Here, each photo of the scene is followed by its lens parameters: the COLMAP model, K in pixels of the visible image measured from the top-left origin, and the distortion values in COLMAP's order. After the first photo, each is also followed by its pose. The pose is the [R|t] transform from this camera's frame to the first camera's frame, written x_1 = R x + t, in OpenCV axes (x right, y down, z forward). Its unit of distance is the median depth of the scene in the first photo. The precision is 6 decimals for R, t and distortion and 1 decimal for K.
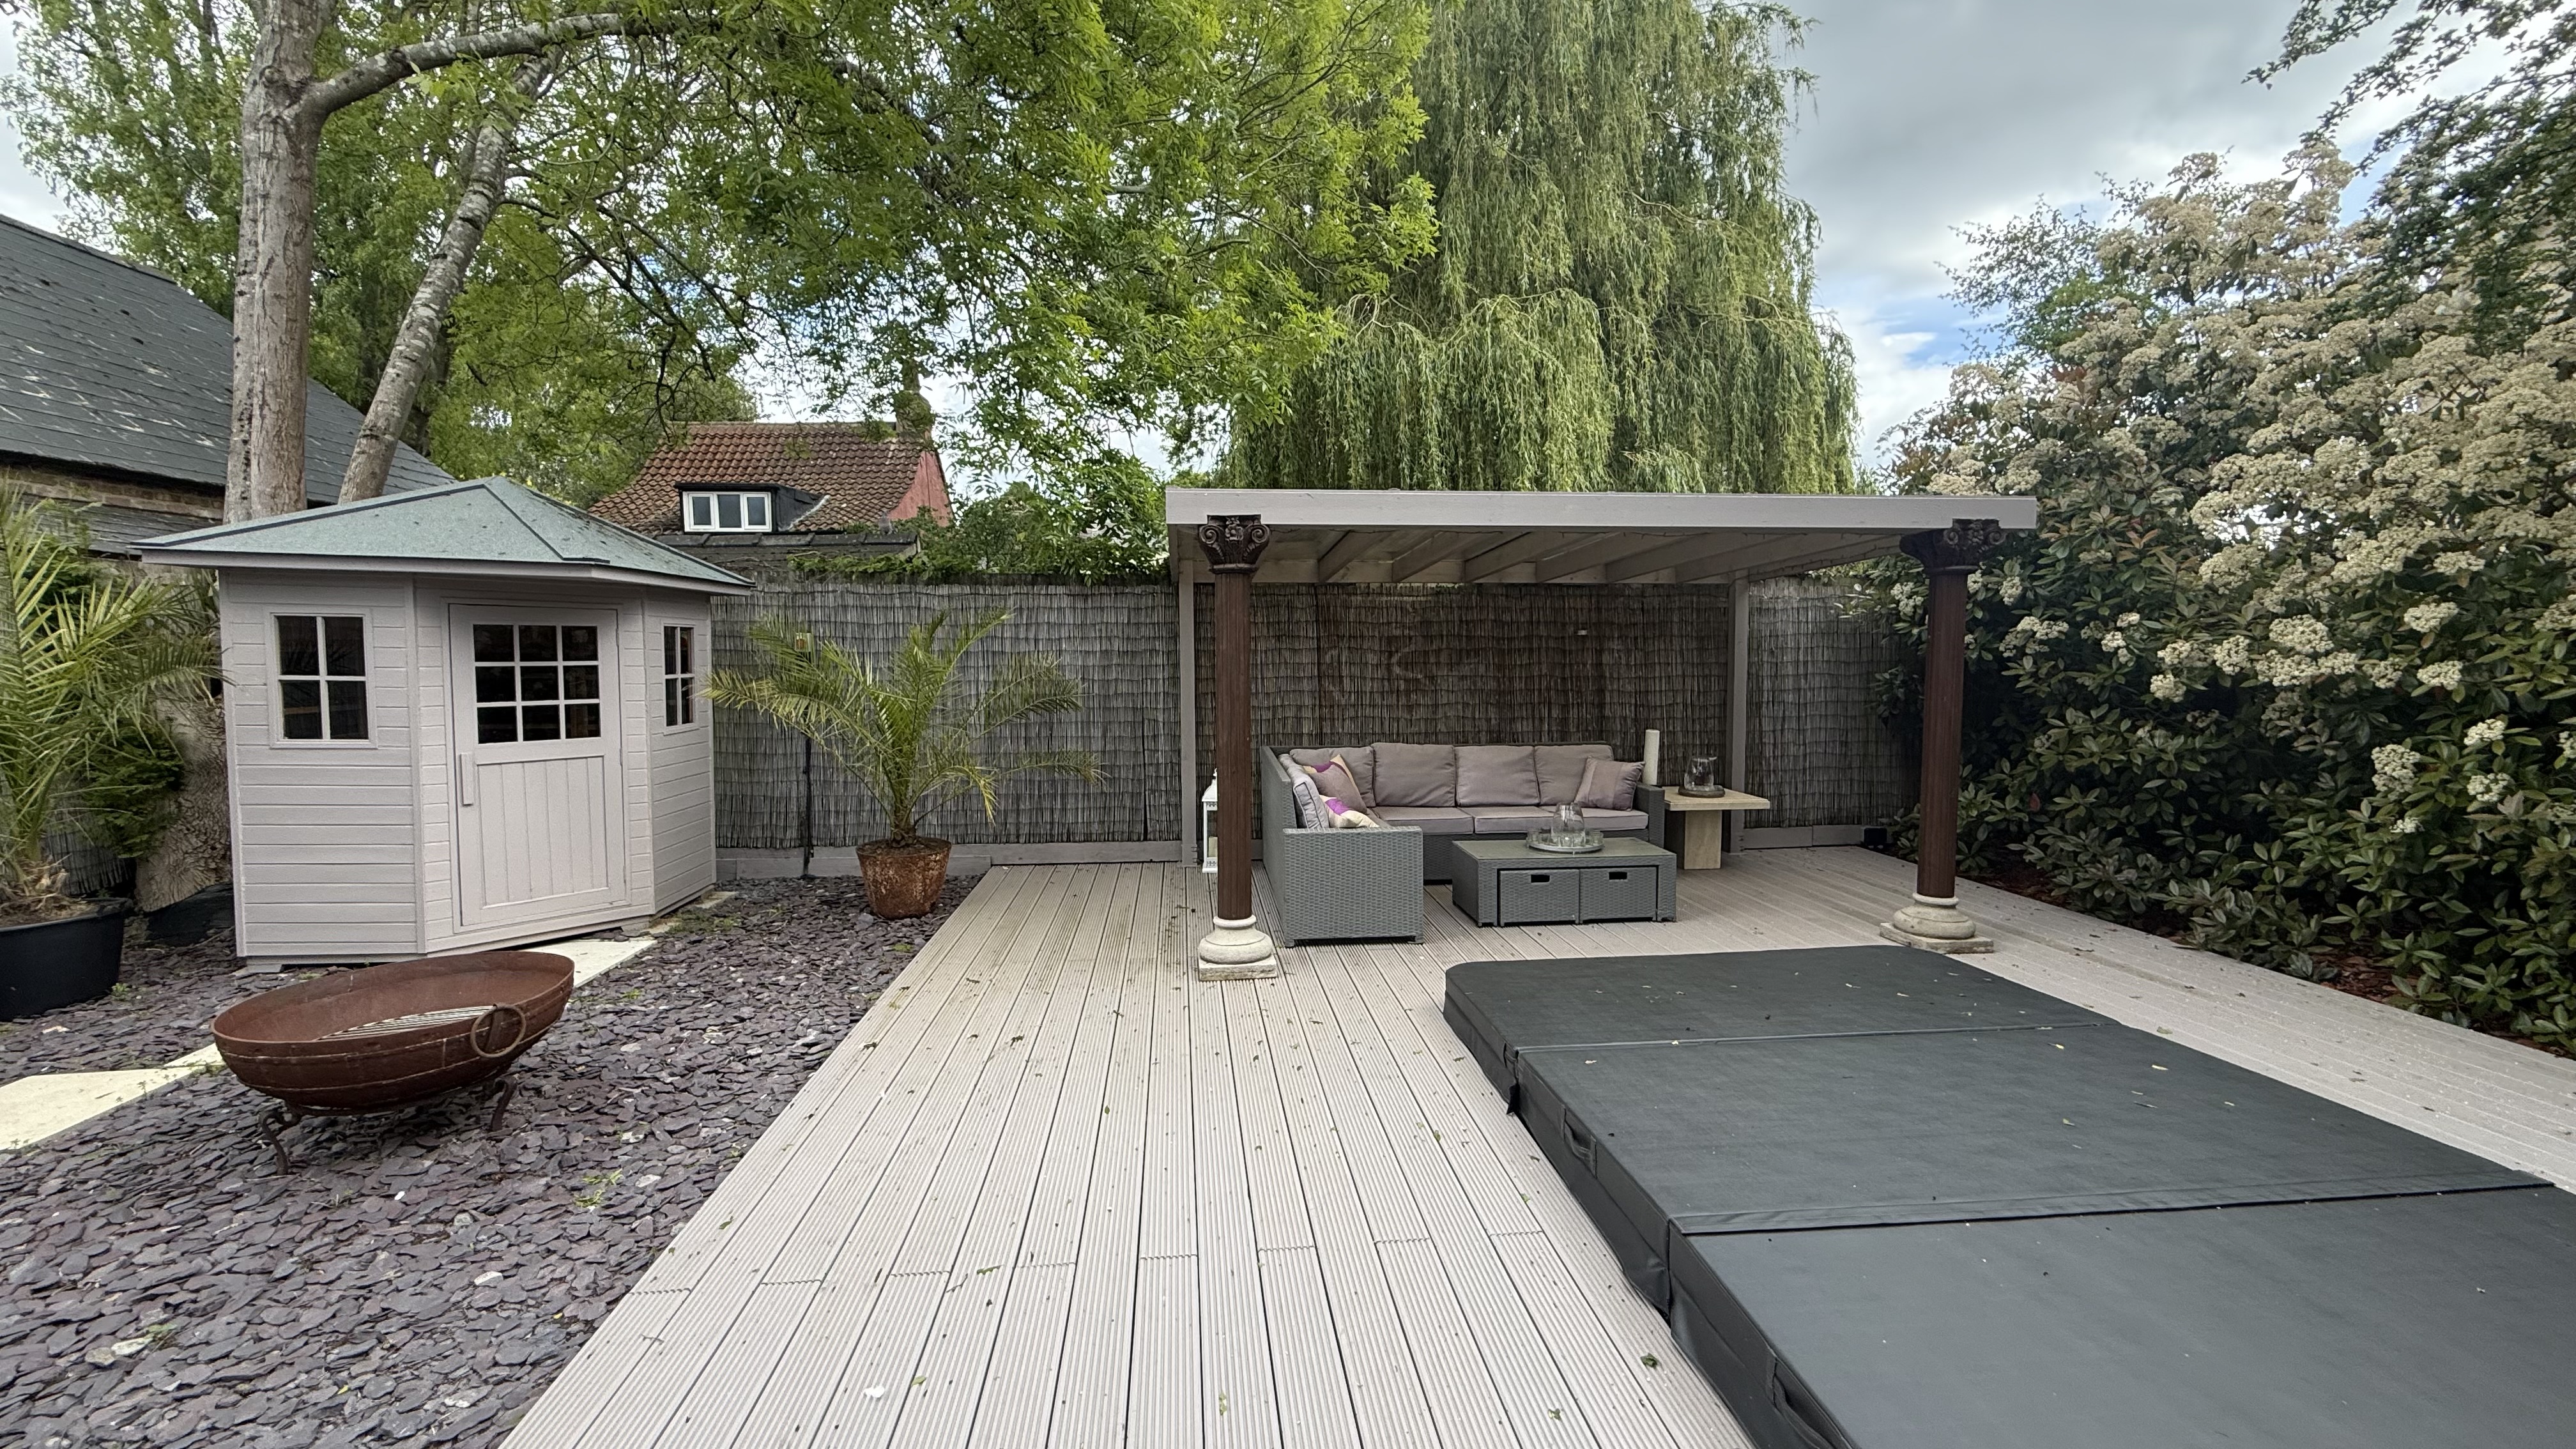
lens RADIAL K [[1021.2, 0, 1279.3], [0, 1021.2, 718.6], [0, 0, 1]] dist [0.003242, -0.001595]
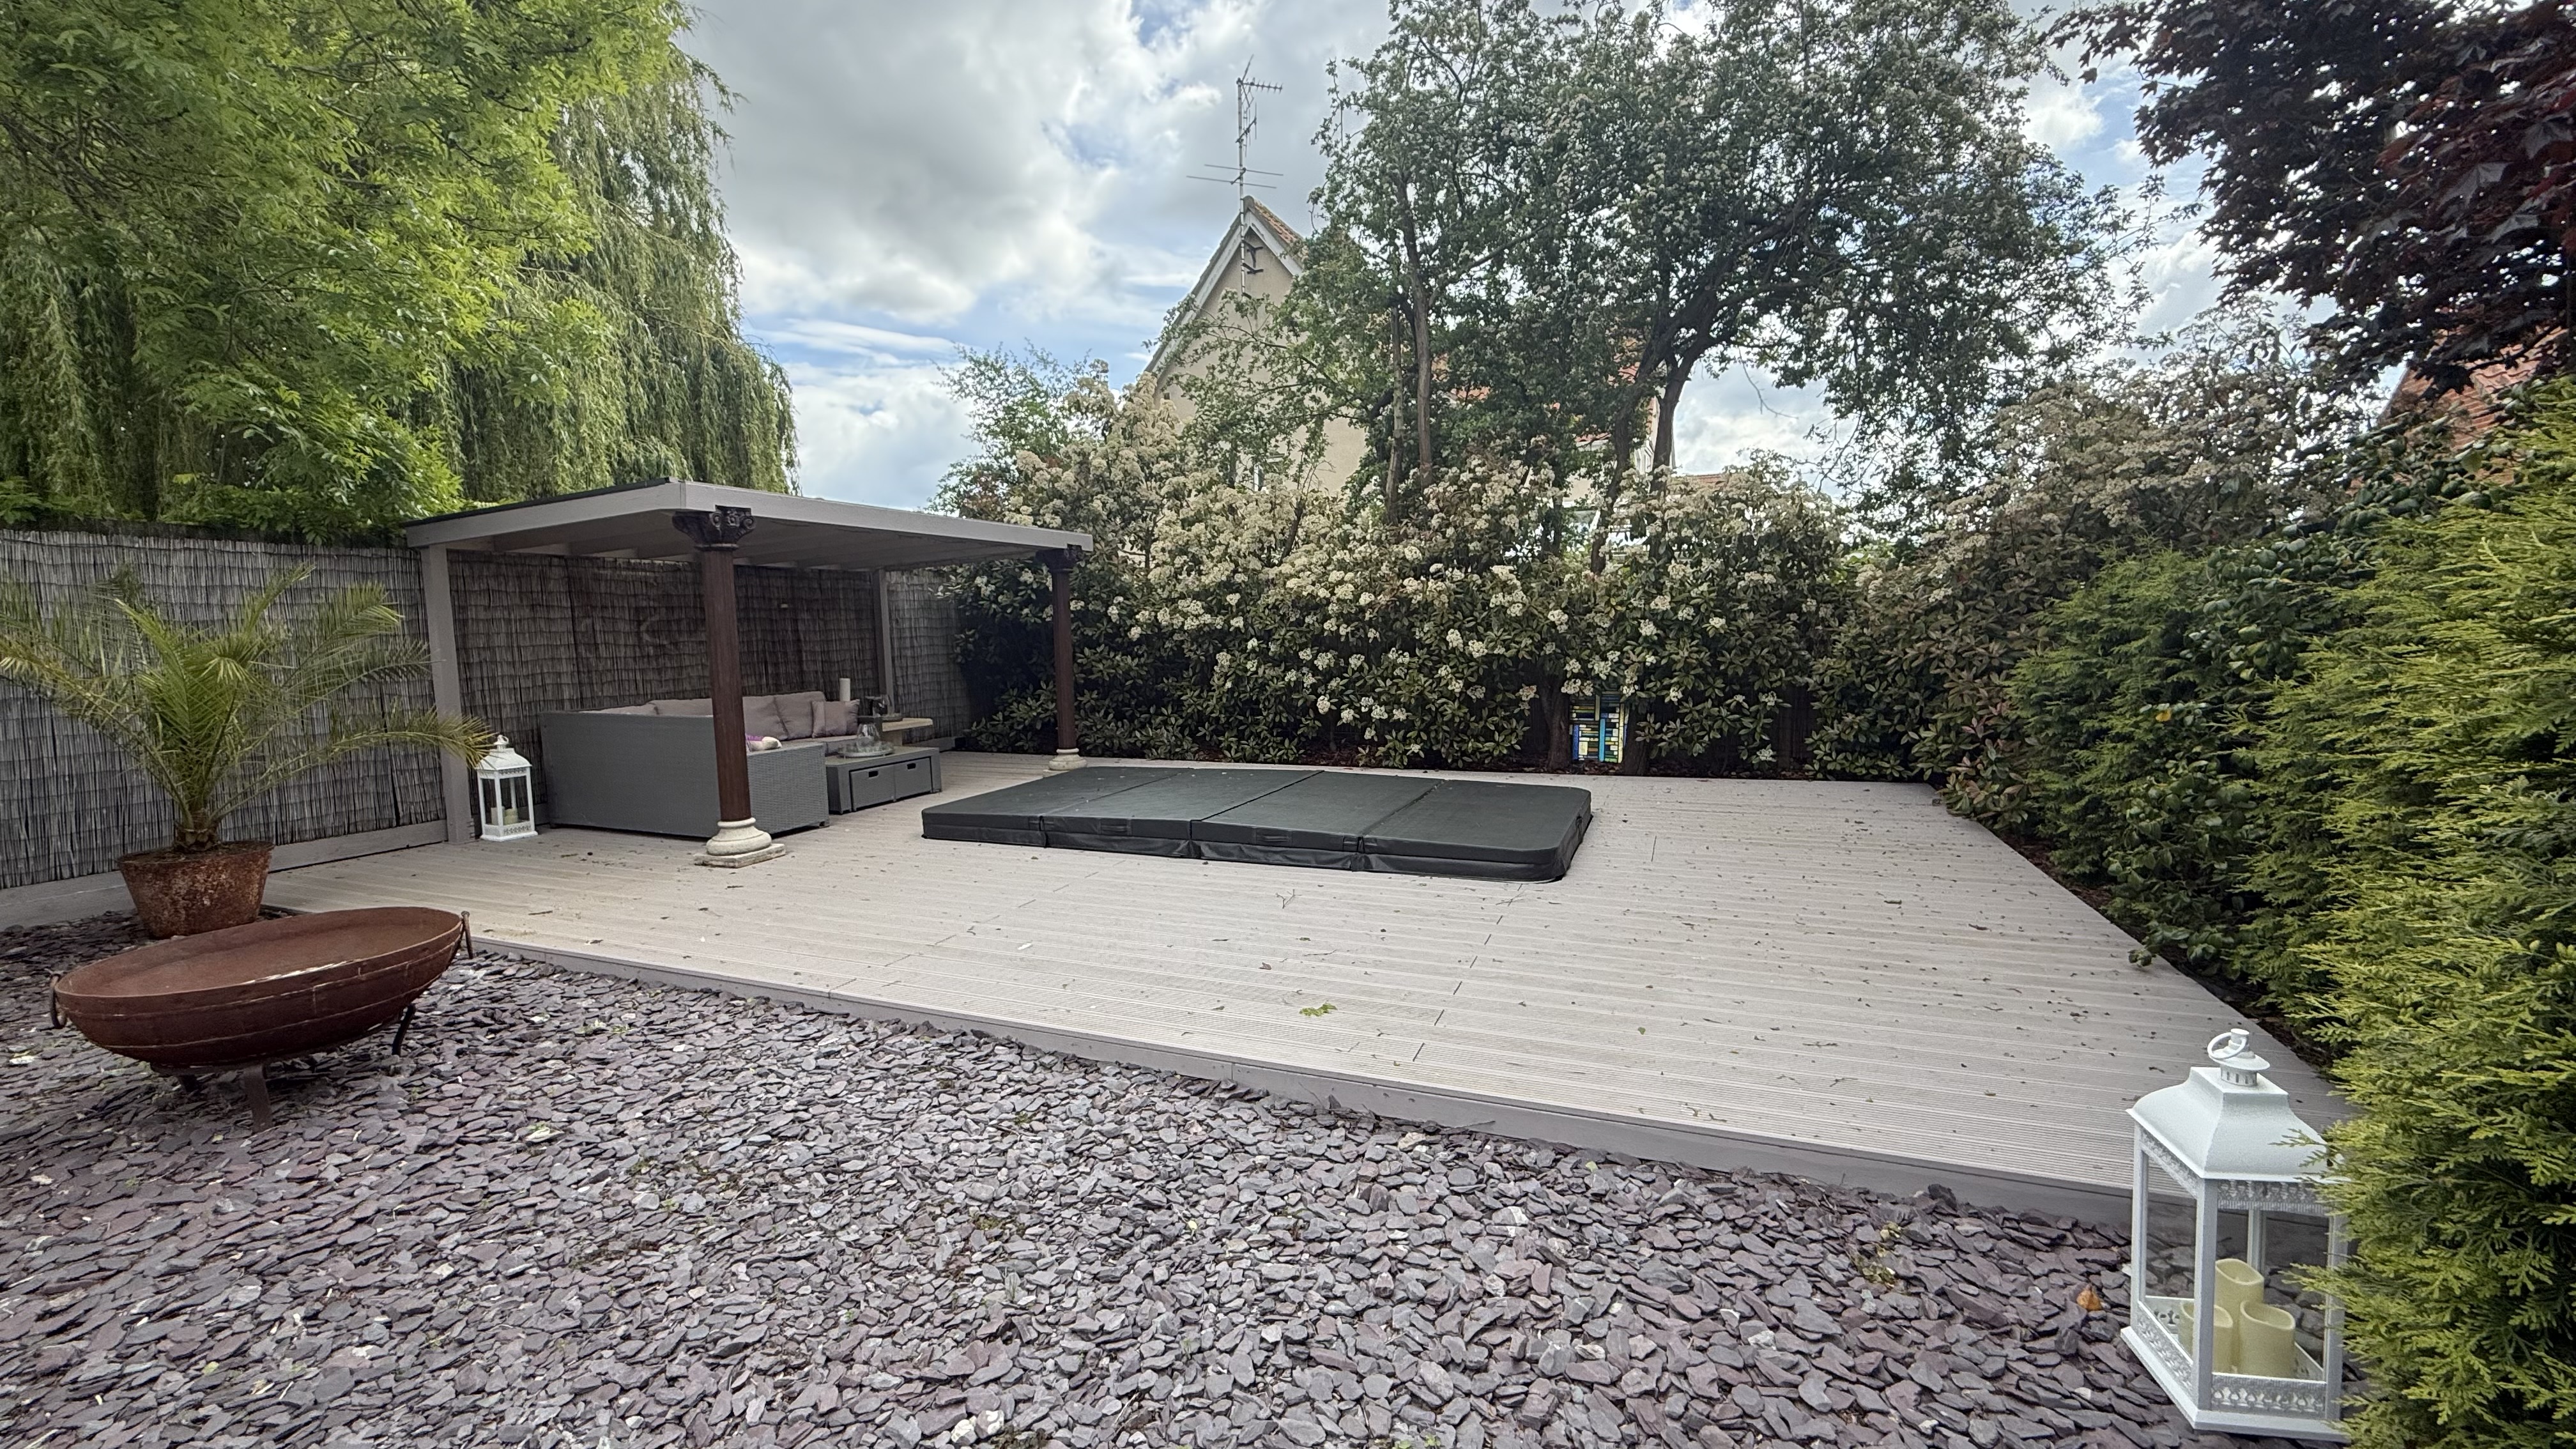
lens RADIAL K [[1021.2, 0, 1282.7], [0, 1021.2, 716.5], [0, 0, 1]] dist [0.003242, -0.001595]
pose [[0.455824, -0.084254, 0.886073, -0.761854], [0.077281, 0.995497, 0.054903, 0.042150], [-0.886708, 0.043450, 0.460283, -0.178311]]
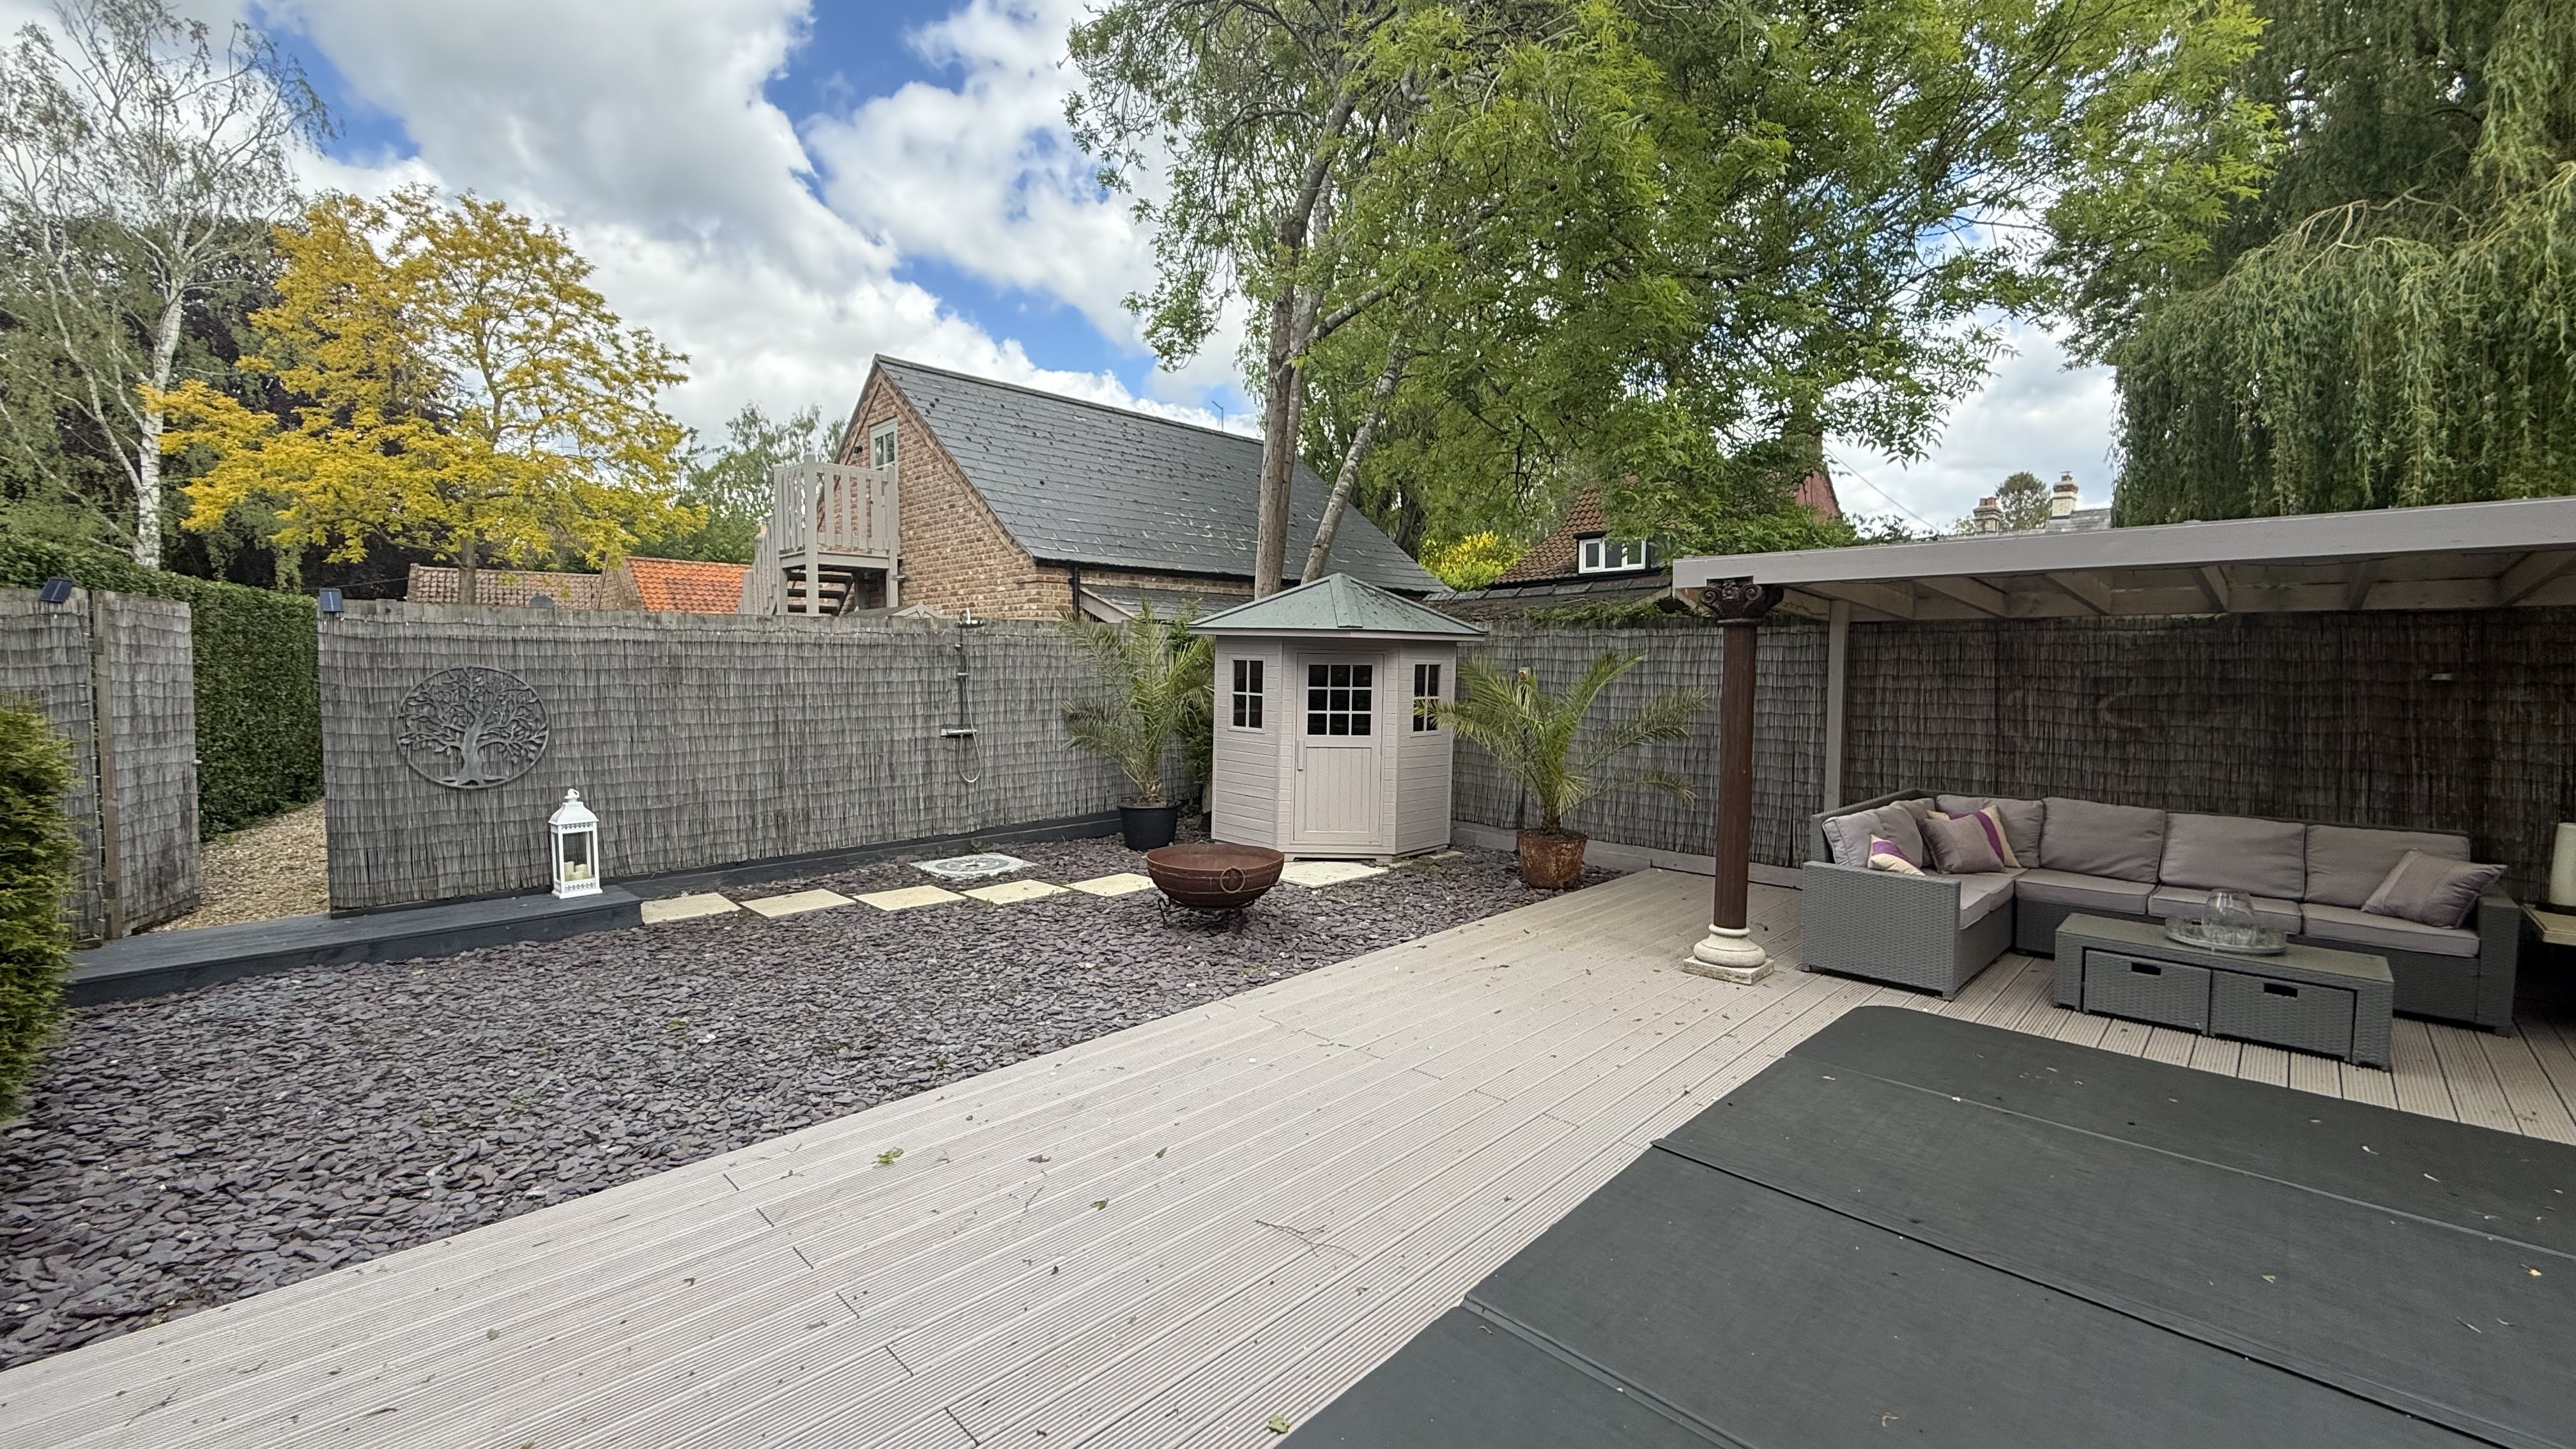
lens RADIAL K [[1021.2, 0, 1285.8], [0, 1021.2, 718.7], [0, 0, 1]] dist [0.003242, -0.001595]
pose [[0.640588, 0.048691, -0.766340, 0.445183], [-0.061637, 0.998028, 0.011890, -0.018235], [0.765407, 0.039618, 0.642326, -0.106880]]
